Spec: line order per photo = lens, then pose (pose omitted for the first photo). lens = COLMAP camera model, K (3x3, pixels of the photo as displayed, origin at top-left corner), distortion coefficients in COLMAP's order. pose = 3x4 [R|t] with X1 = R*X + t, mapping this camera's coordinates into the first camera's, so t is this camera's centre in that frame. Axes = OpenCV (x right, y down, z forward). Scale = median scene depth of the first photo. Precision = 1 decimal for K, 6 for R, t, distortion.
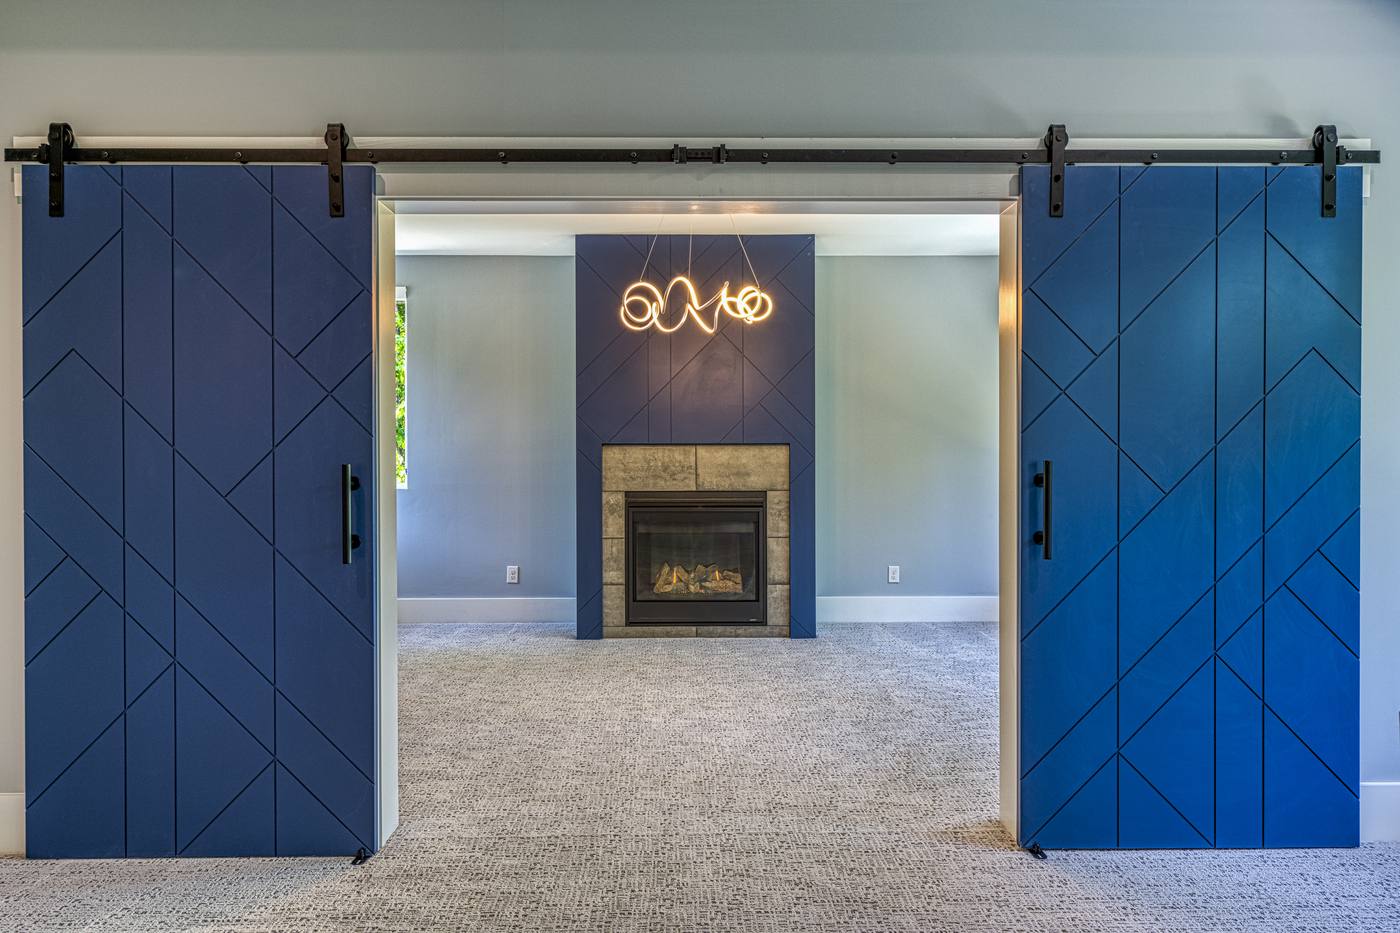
lens RADIAL K [[925.8, 0, 700.9], [0, 925.8, 460.1], [0, 0, 1]] dist [0.004194, -0.000871]
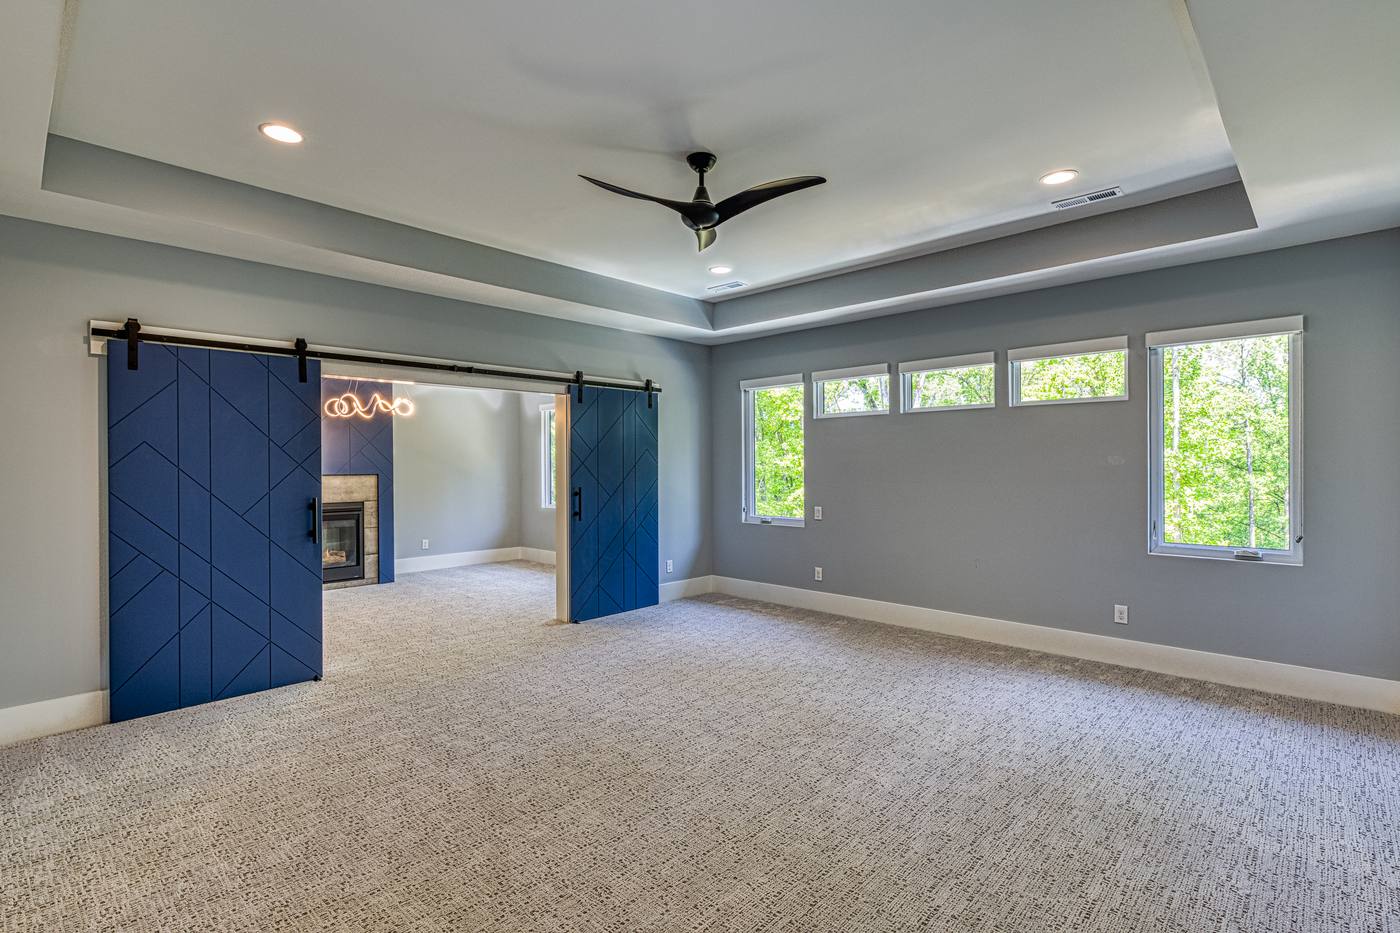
lens RADIAL K [[669.1, 0, 697.4], [0, 669.1, 458.9], [0, 0, 1]] dist [0.004090, -0.000111]
pose [[0.699905, 0.002415, 0.714232, -0.499207], [0.008171, 0.999902, -0.011388, -0.035059], [-0.714190, 0.013807, 0.699816, -0.424496]]
